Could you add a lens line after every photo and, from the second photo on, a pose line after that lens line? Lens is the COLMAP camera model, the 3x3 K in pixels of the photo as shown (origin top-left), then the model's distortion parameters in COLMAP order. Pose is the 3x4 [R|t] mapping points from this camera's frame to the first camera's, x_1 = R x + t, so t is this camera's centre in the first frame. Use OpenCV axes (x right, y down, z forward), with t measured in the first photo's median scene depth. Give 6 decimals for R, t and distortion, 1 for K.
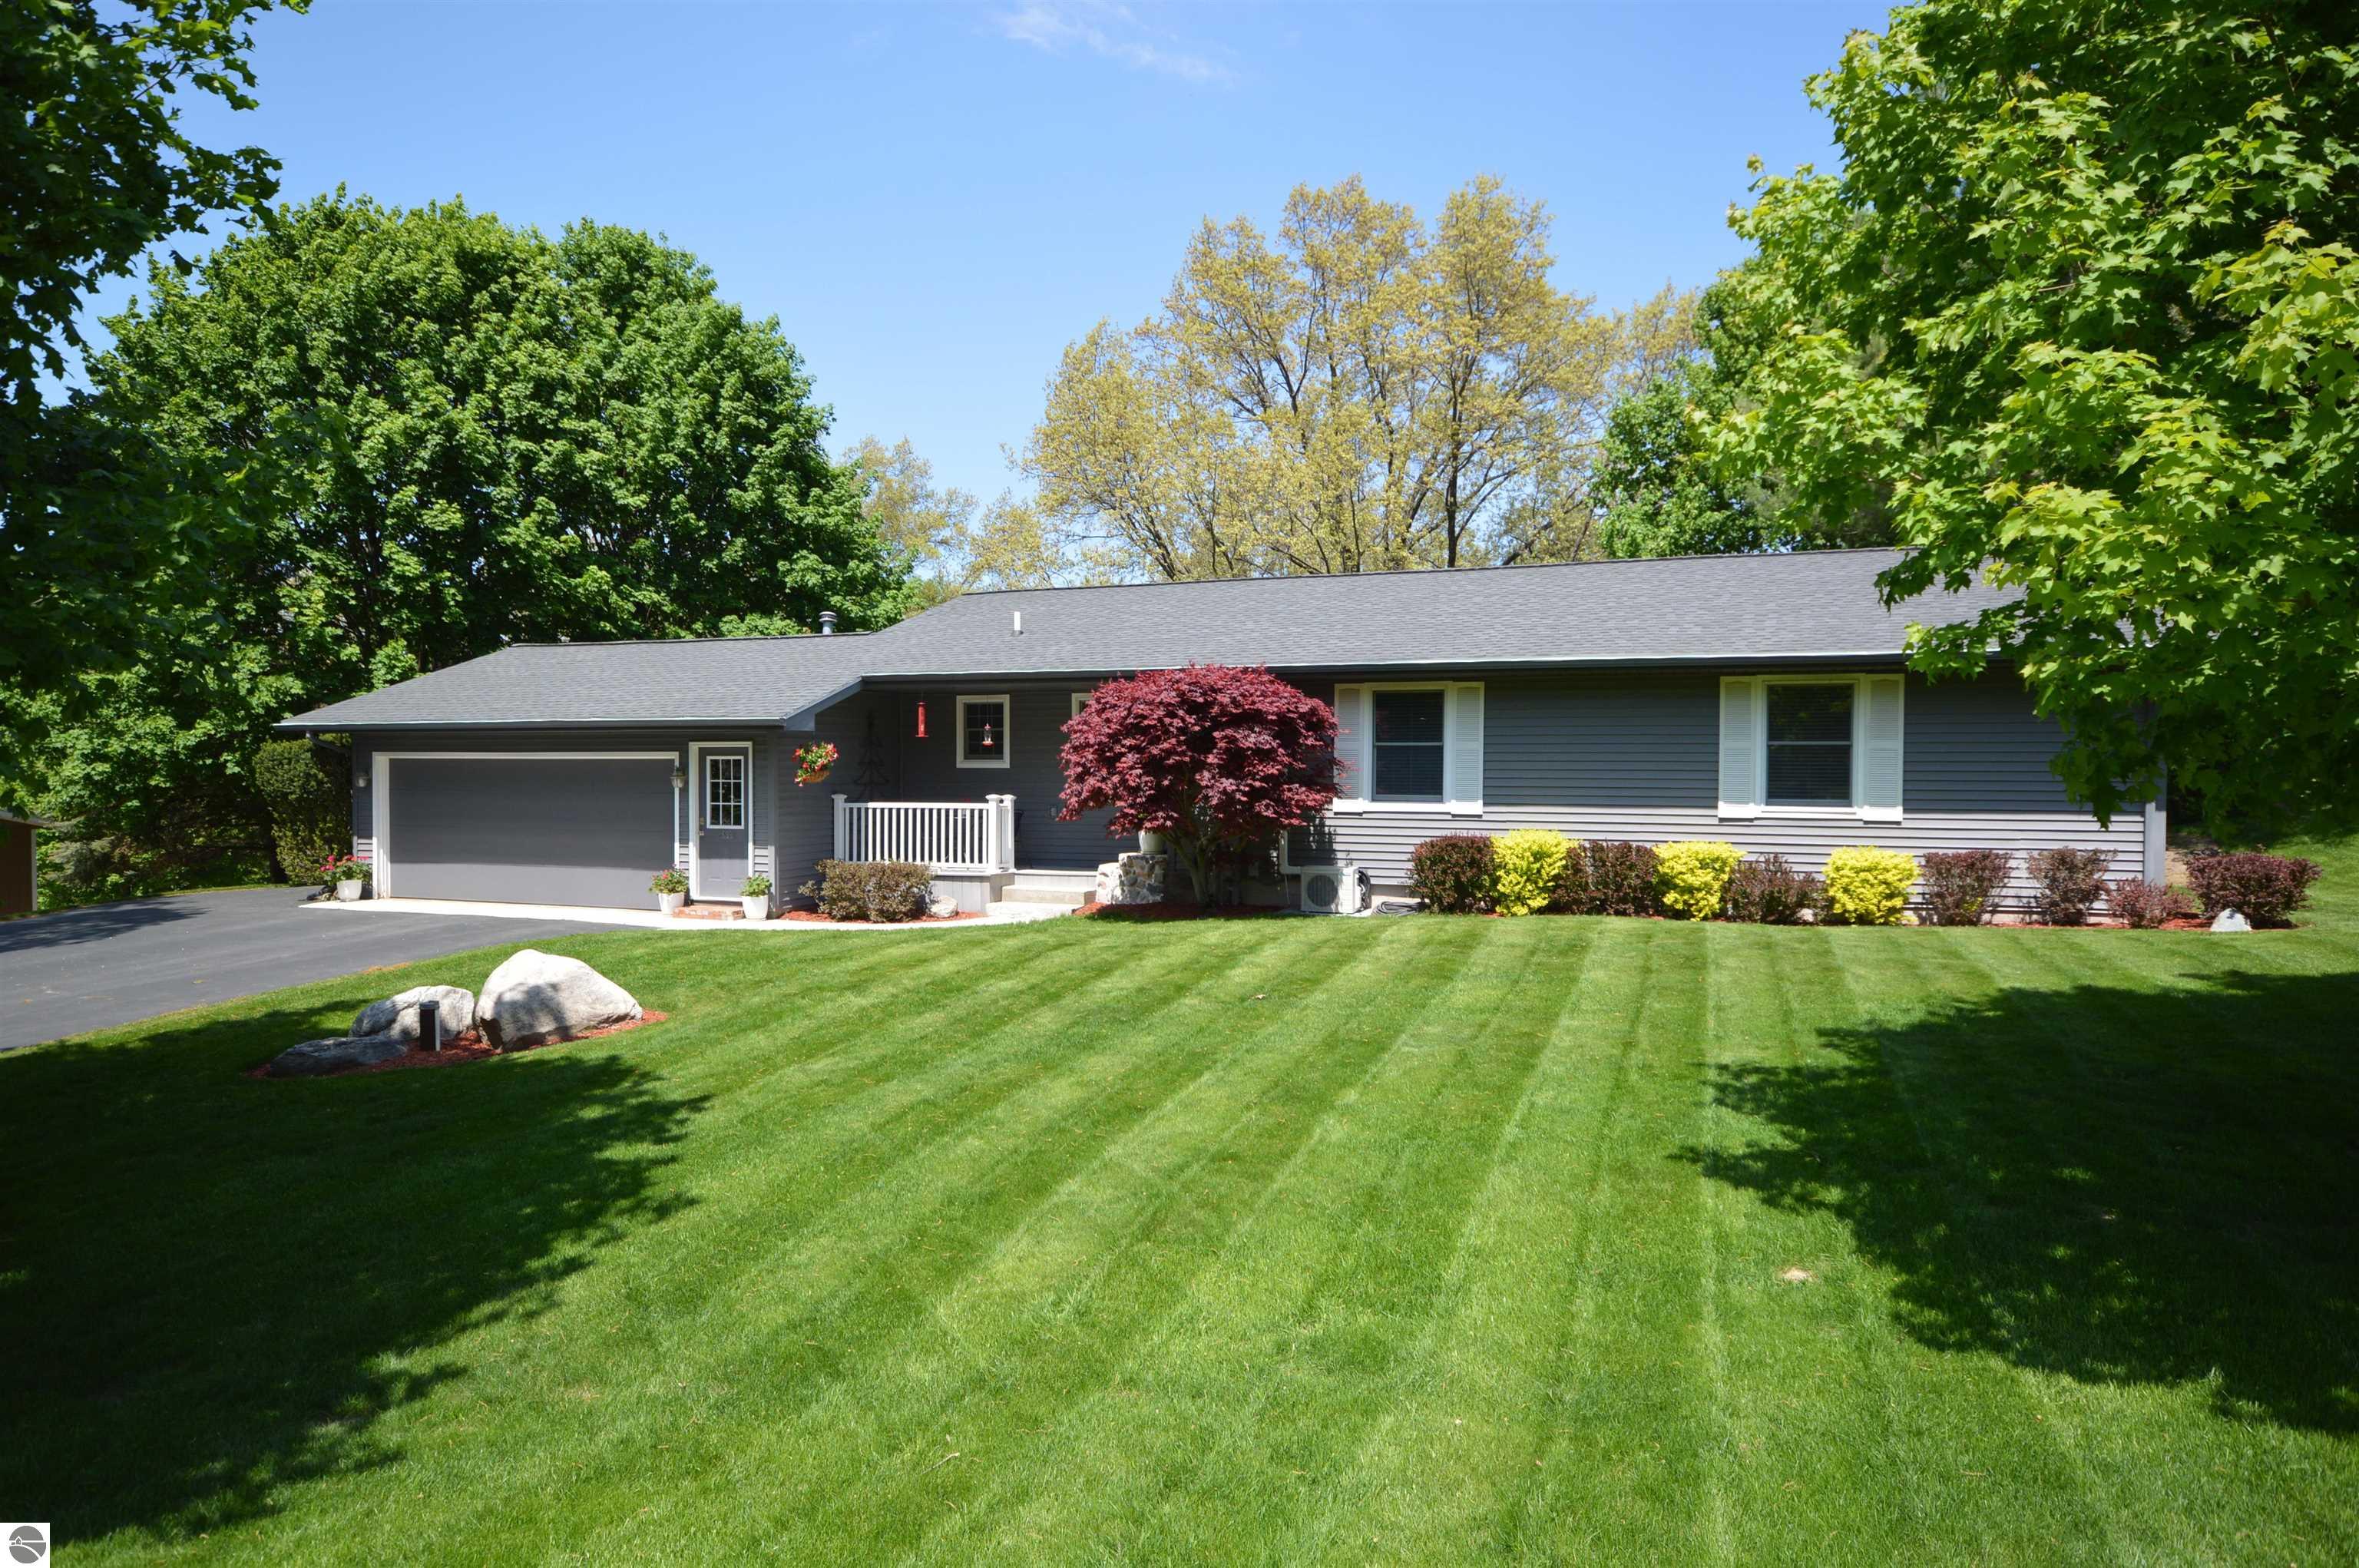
lens RADIAL K [[1449.0, 0, 1179.5], [0, 1449.0, 784.0], [0, 0, 1]] dist [0.029815, 0.000201]
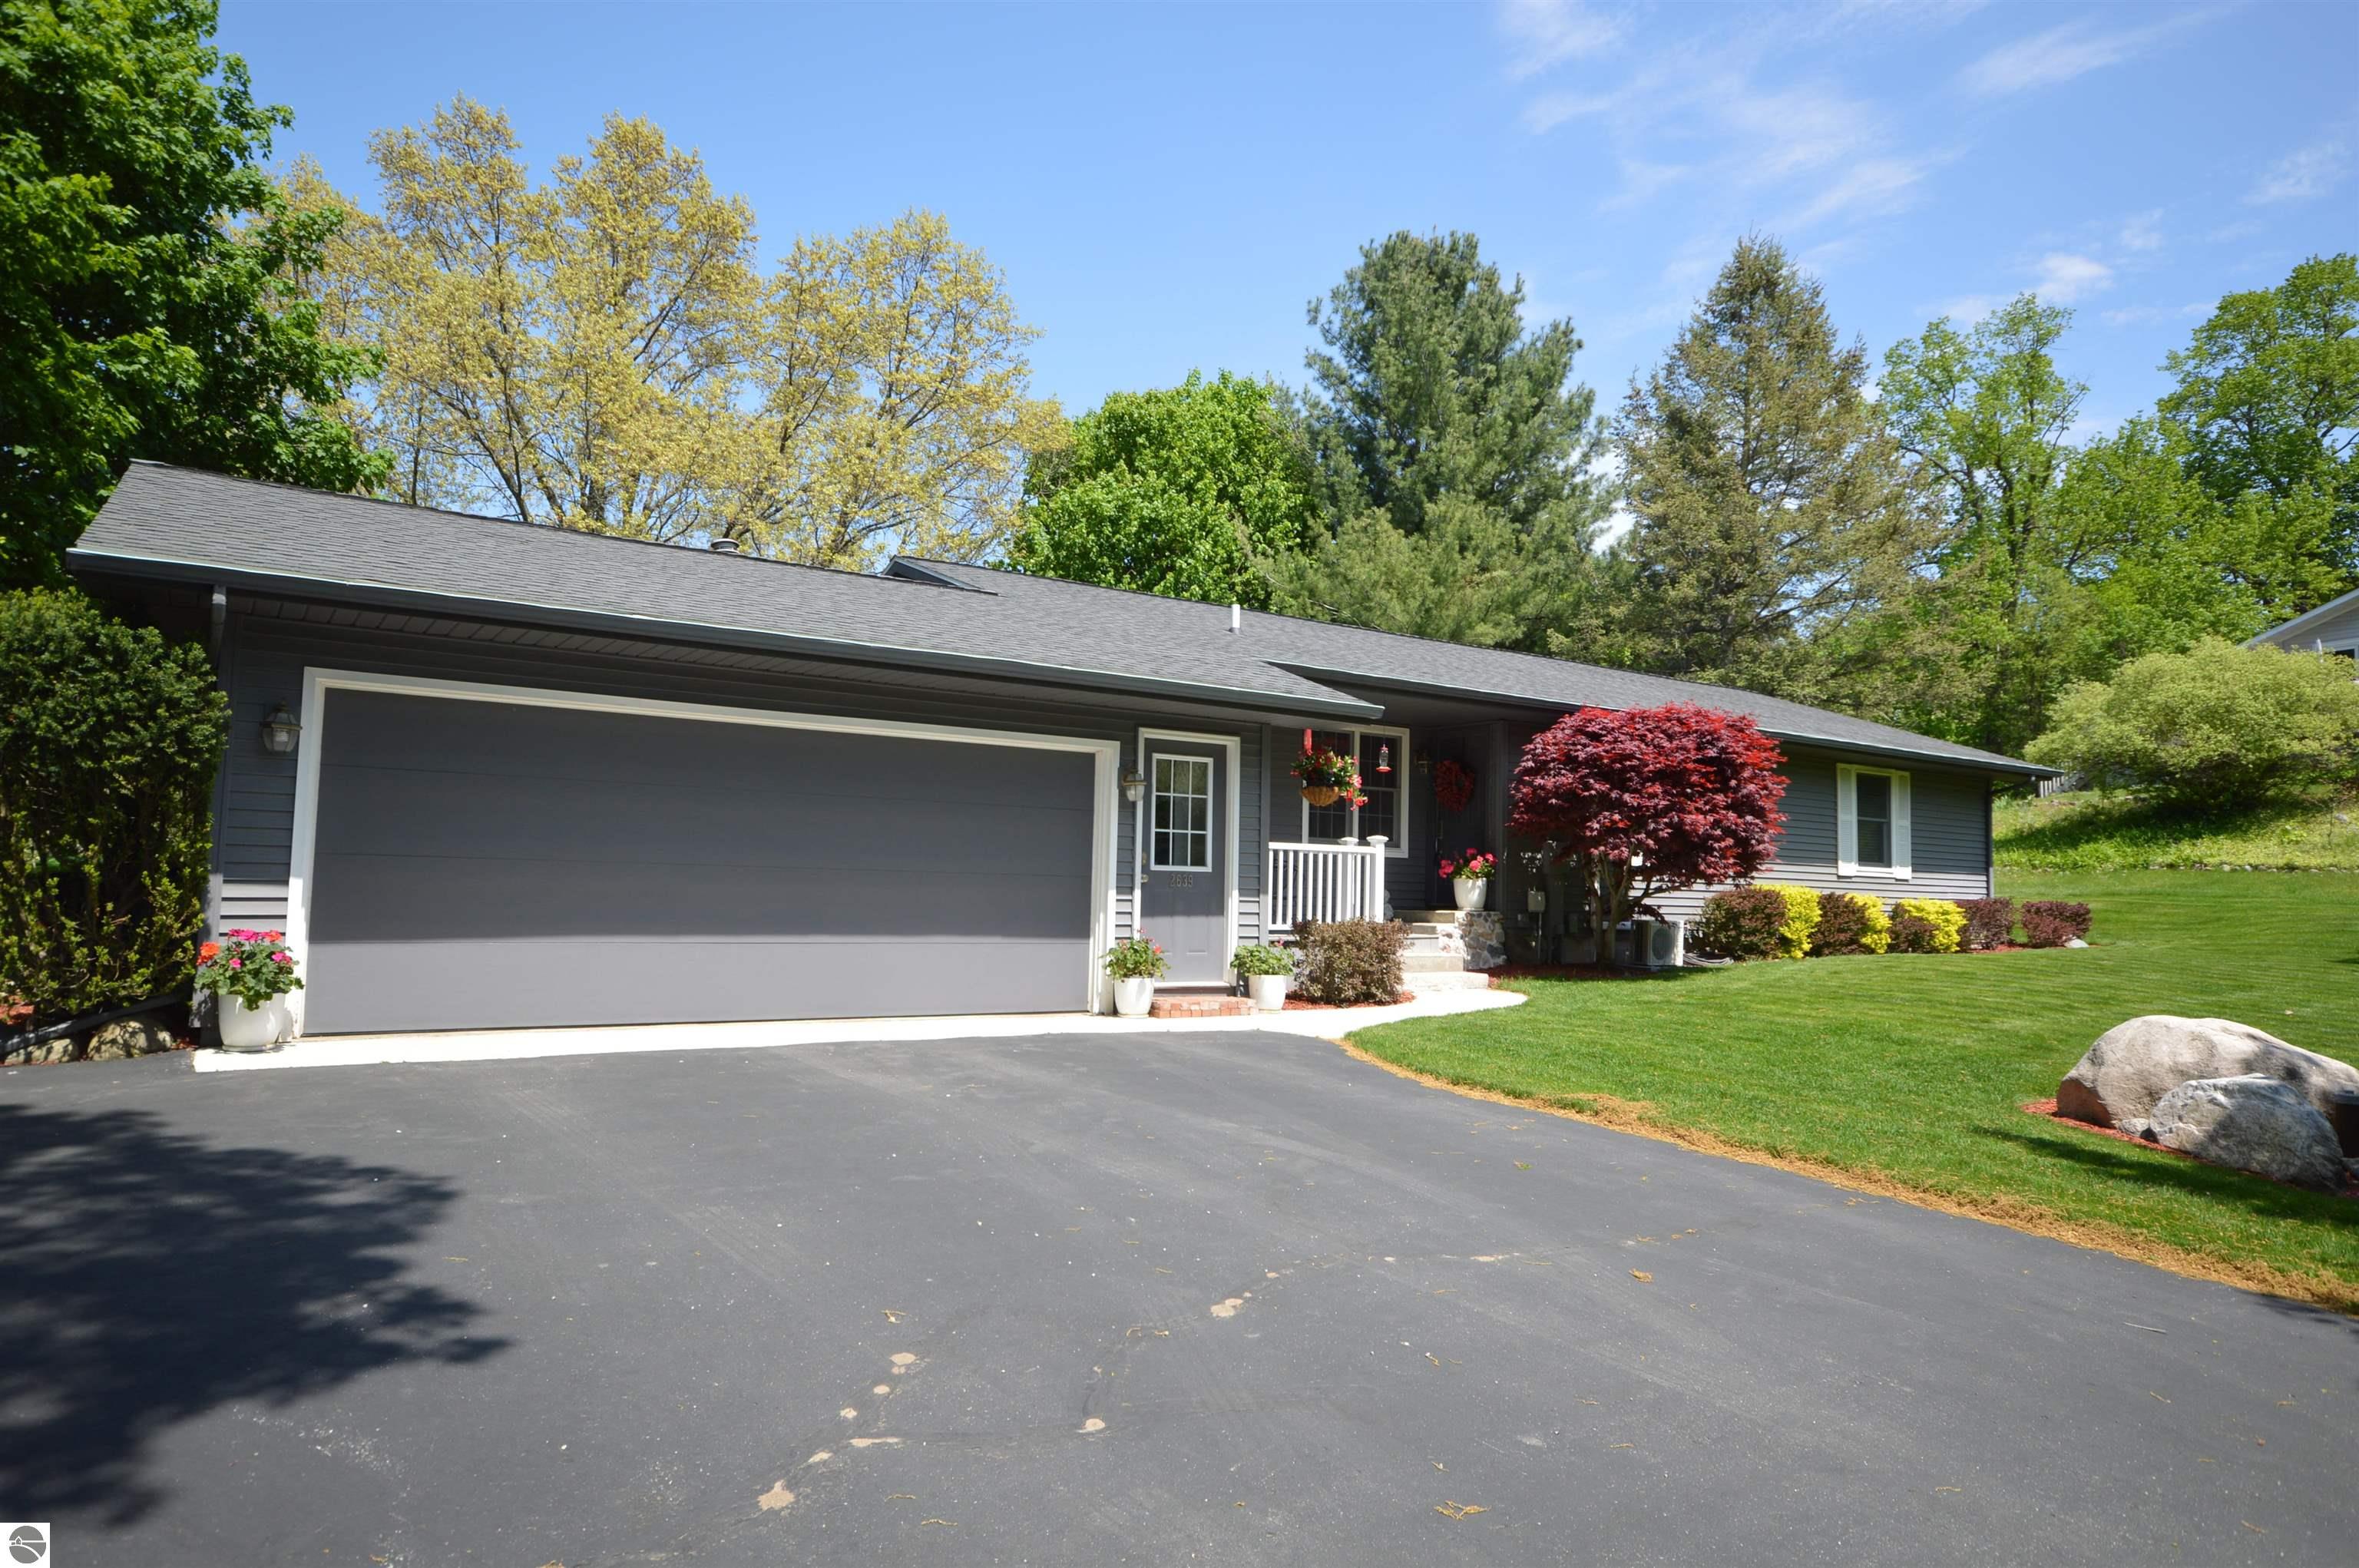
lens RADIAL K [[1449.0, 0, 1179.5], [0, 1449.0, 784.0], [0, 0, 1]] dist [0.029815, 0.000201]
pose [[0.540990, 0.075115, 0.837668, -0.844618], [-0.011159, 0.996557, -0.082156, 0.044810], [-0.840955, 0.035098, 0.539966, 0.660456]]
